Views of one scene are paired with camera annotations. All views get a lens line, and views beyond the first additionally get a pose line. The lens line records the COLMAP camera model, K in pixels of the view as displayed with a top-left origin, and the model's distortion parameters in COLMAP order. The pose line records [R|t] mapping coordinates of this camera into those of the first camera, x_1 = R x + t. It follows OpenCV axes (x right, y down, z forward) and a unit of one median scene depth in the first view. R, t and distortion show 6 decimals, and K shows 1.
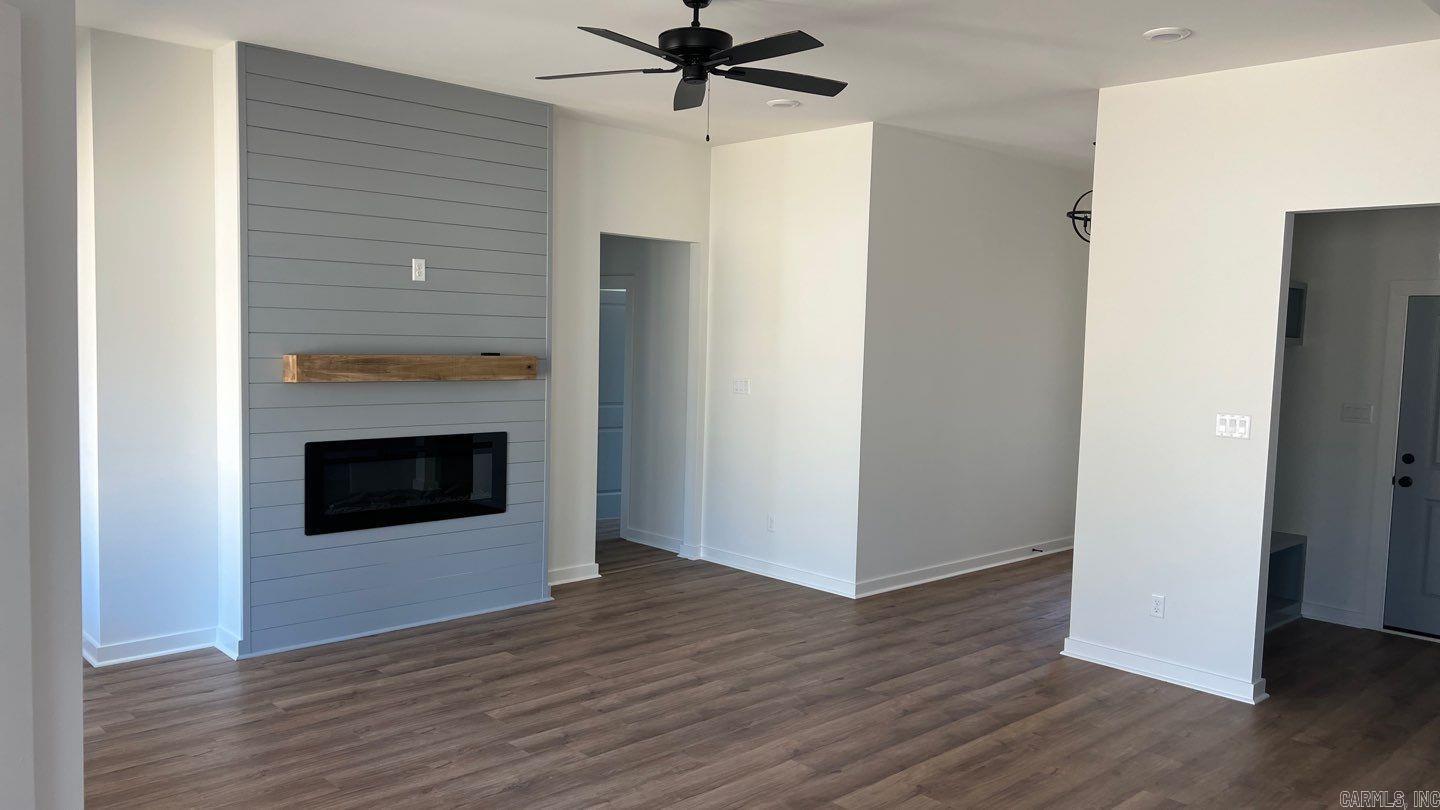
lens RADIAL K [[1079.6, 0, 720.0], [0, 1079.6, 405.0], [0, 0, 1]] dist [0.116391, -0.165867]
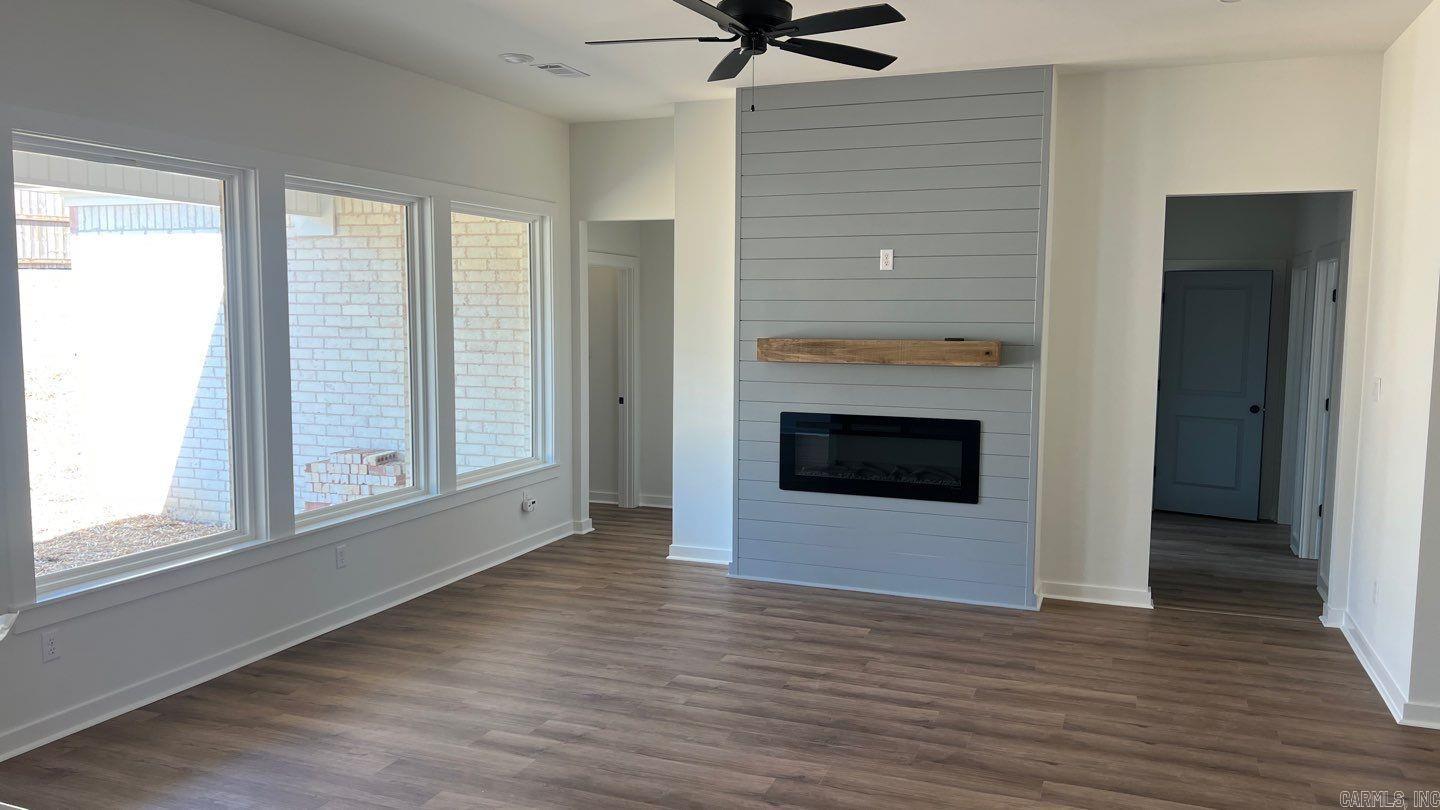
lens RADIAL K [[1079.6, 0, 720.0], [0, 1079.6, 405.0], [0, 0, 1]] dist [0.116391, -0.165867]
pose [[0.424100, 0.057953, -0.903759, 0.653074], [-0.059414, 0.997581, 0.036088, -0.011624], [0.903664, 0.038391, 0.426517, 0.429199]]
